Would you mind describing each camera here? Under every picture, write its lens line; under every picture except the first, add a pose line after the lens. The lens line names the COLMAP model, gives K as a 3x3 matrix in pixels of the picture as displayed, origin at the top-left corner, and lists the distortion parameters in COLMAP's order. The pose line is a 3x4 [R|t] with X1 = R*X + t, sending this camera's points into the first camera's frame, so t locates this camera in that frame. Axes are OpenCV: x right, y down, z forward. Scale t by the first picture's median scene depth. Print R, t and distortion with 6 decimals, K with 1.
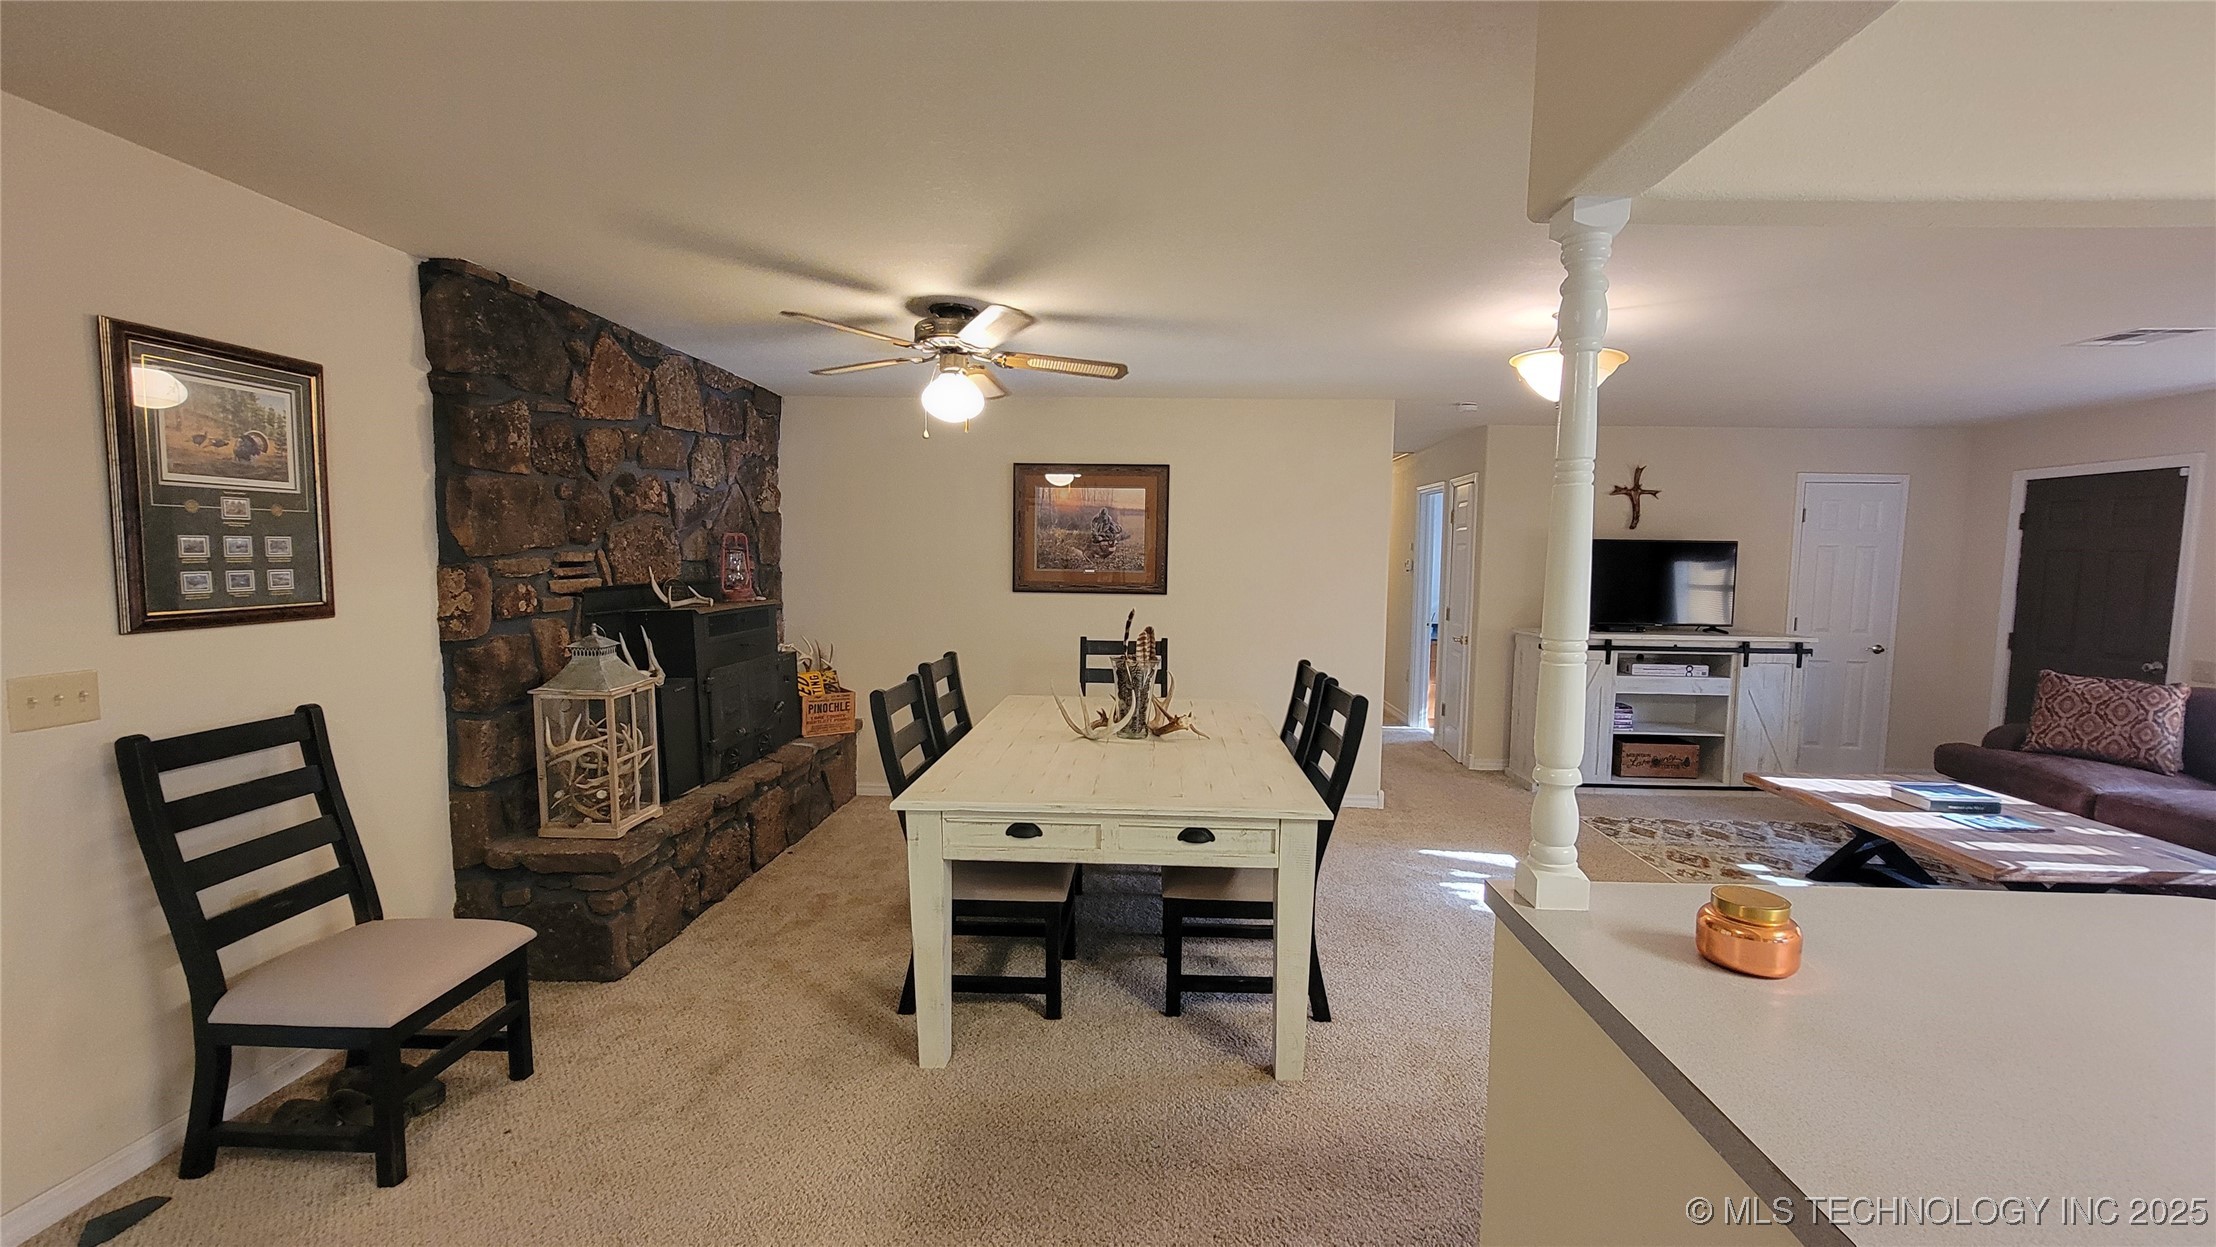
lens RADIAL K [[903.3, 0, 1118.1], [0, 903.3, 629.6], [0, 0, 1]] dist [-0.003070, 0.001084]
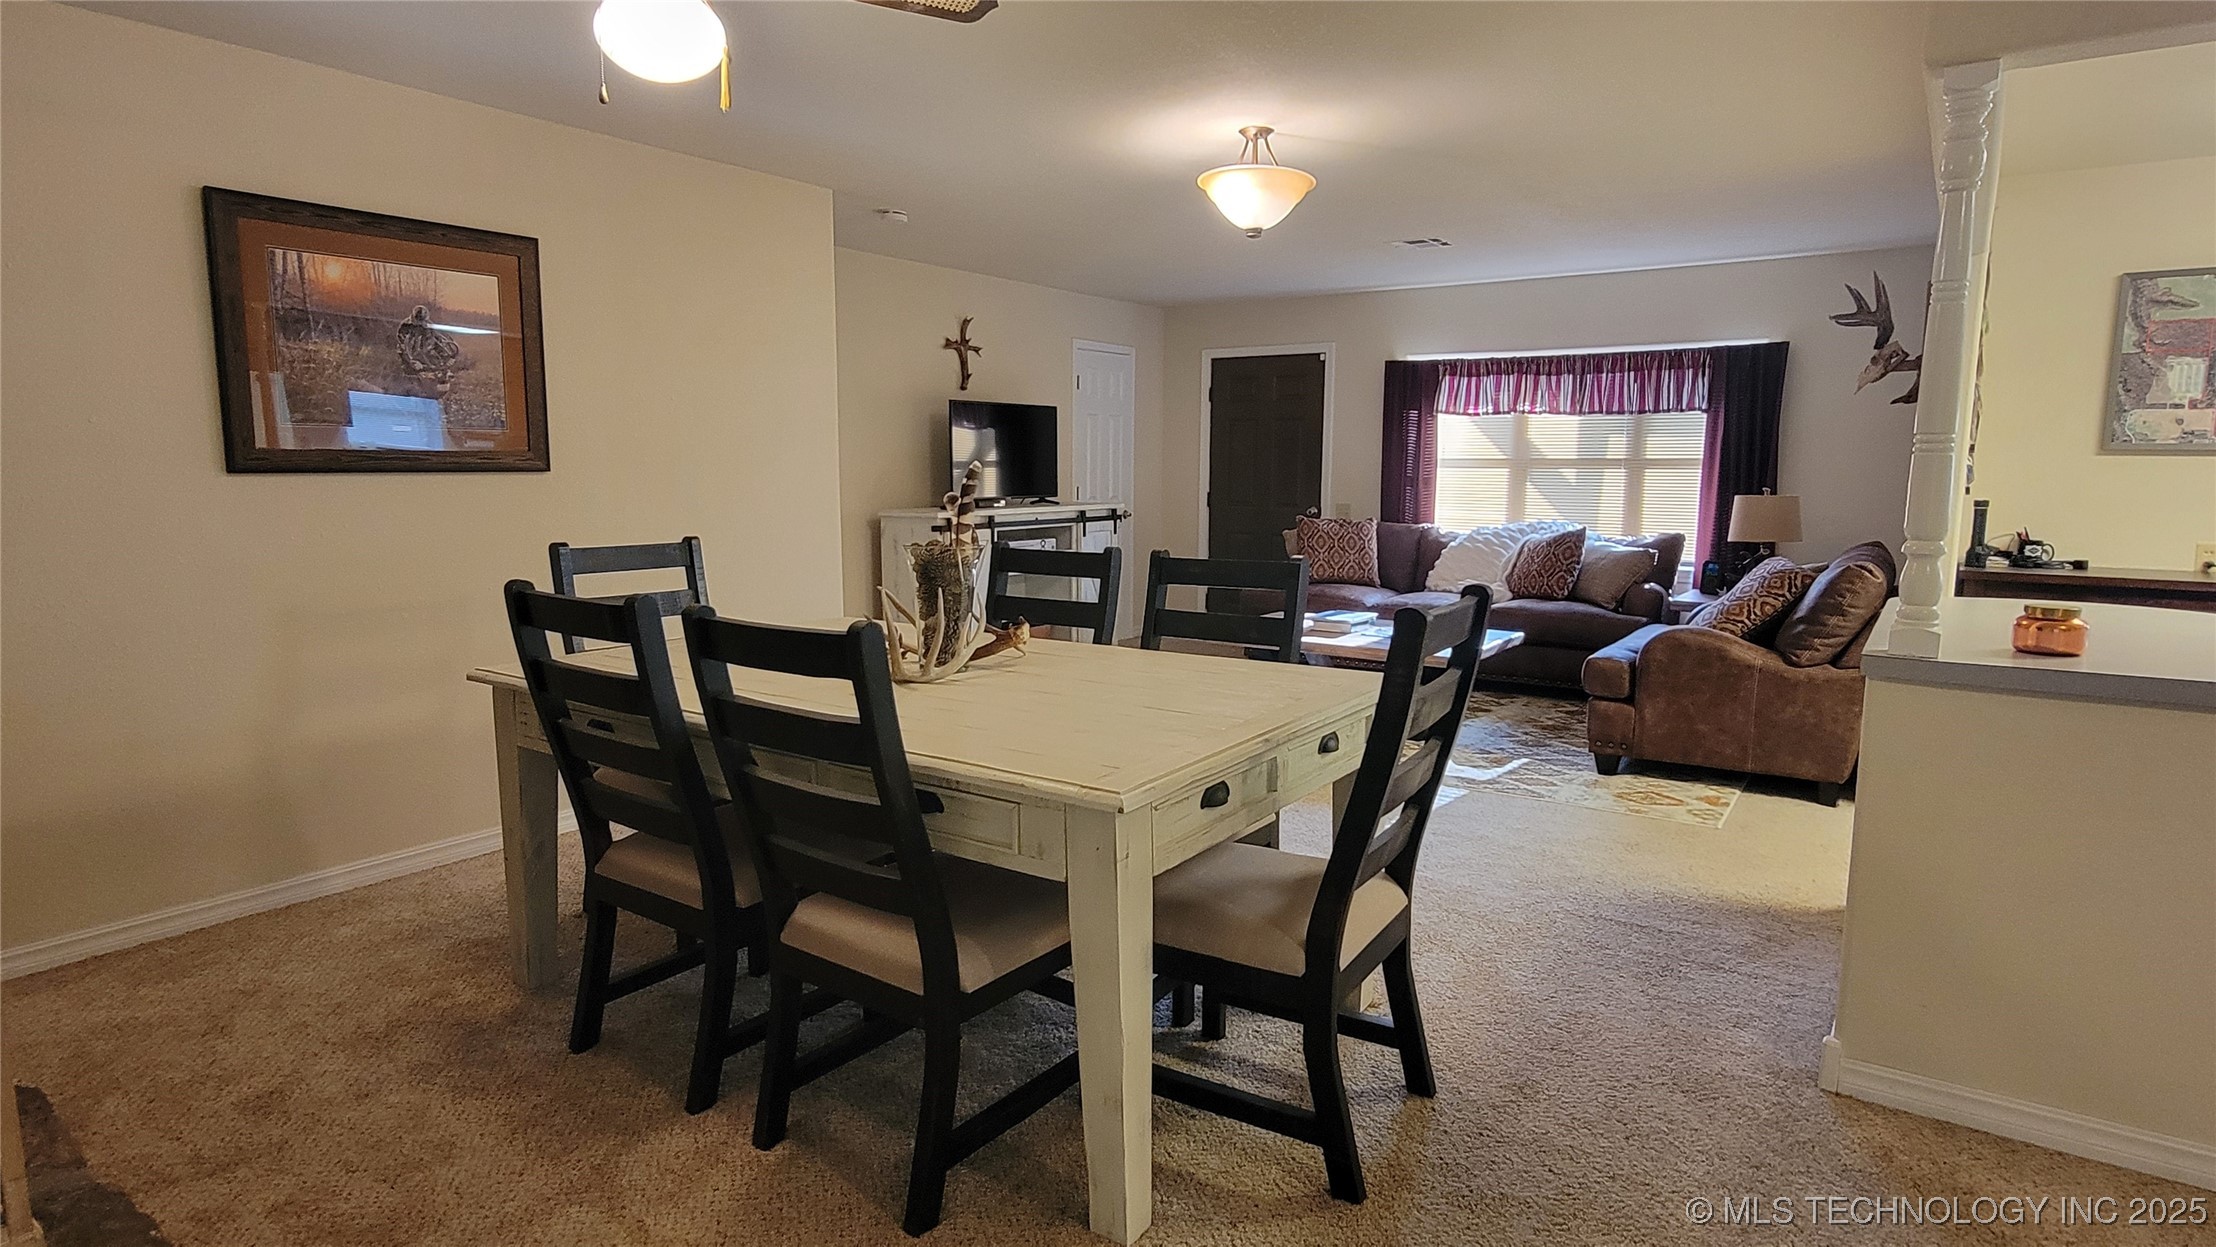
lens RADIAL K [[1193.4, 0, 1118.2], [0, 1193.4, 630.1], [0, 0, 1]] dist [-0.006215, 0.001277]
pose [[0.538245, -0.130008, 0.832700, -0.589298], [0.072503, 0.991510, 0.107938, 0.008488], [-0.839664, 0.002276, 0.543102, 0.433134]]
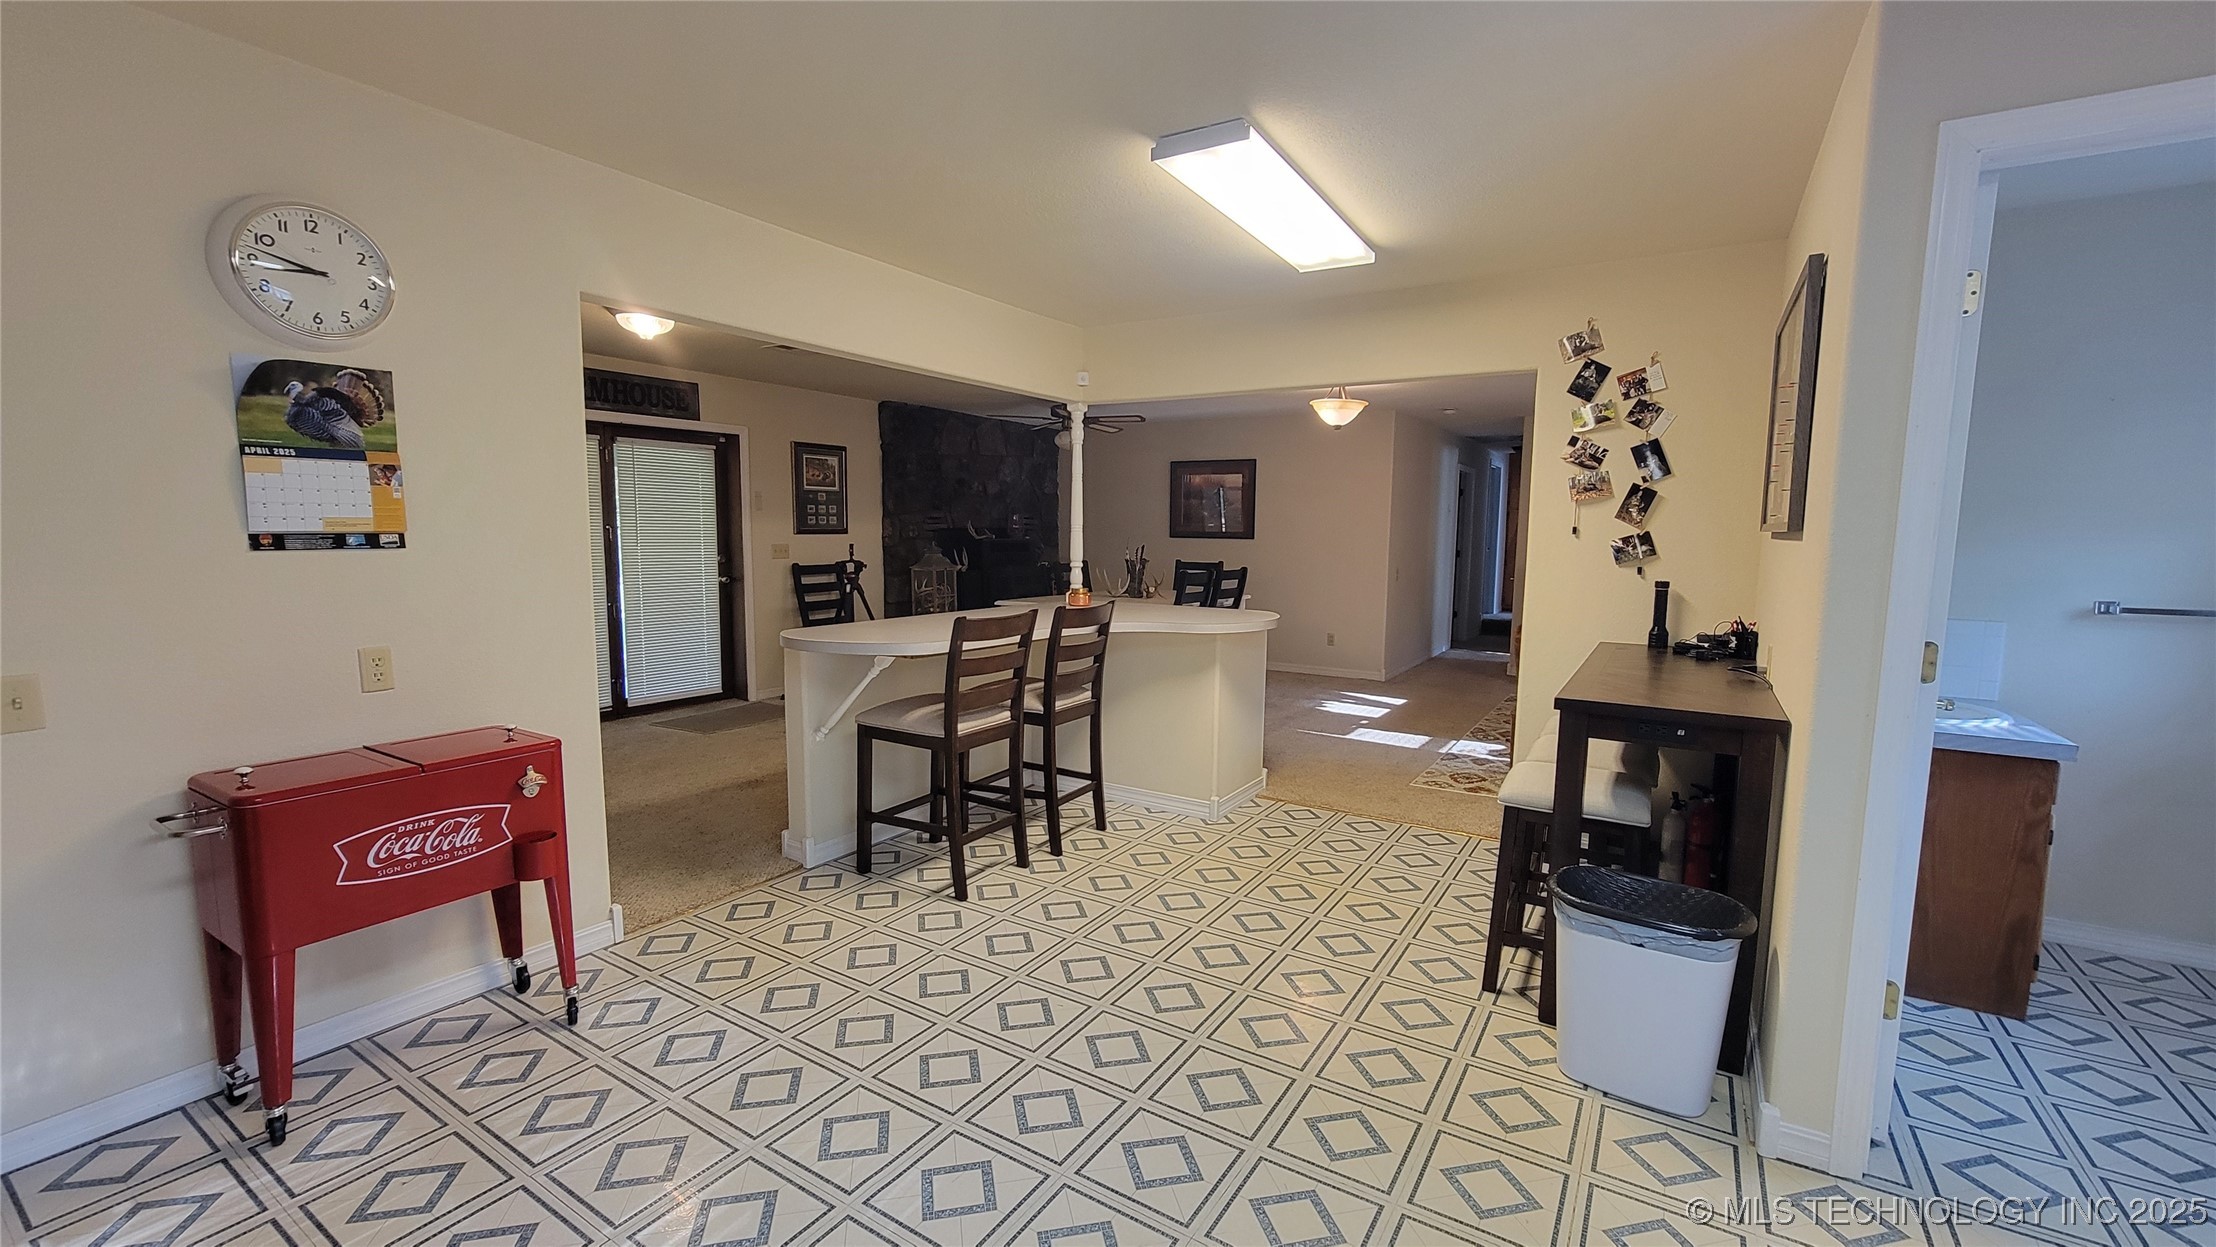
lens RADIAL K [[903.3, 0, 1118.1], [0, 903.3, 629.6], [0, 0, 1]] dist [-0.003070, 0.001084]
pose [[0.870010, 0.050963, -0.490394, 0.971460], [-0.039514, 0.998651, 0.033681, 0.118808], [0.491449, -0.009926, 0.870850, -0.808188]]
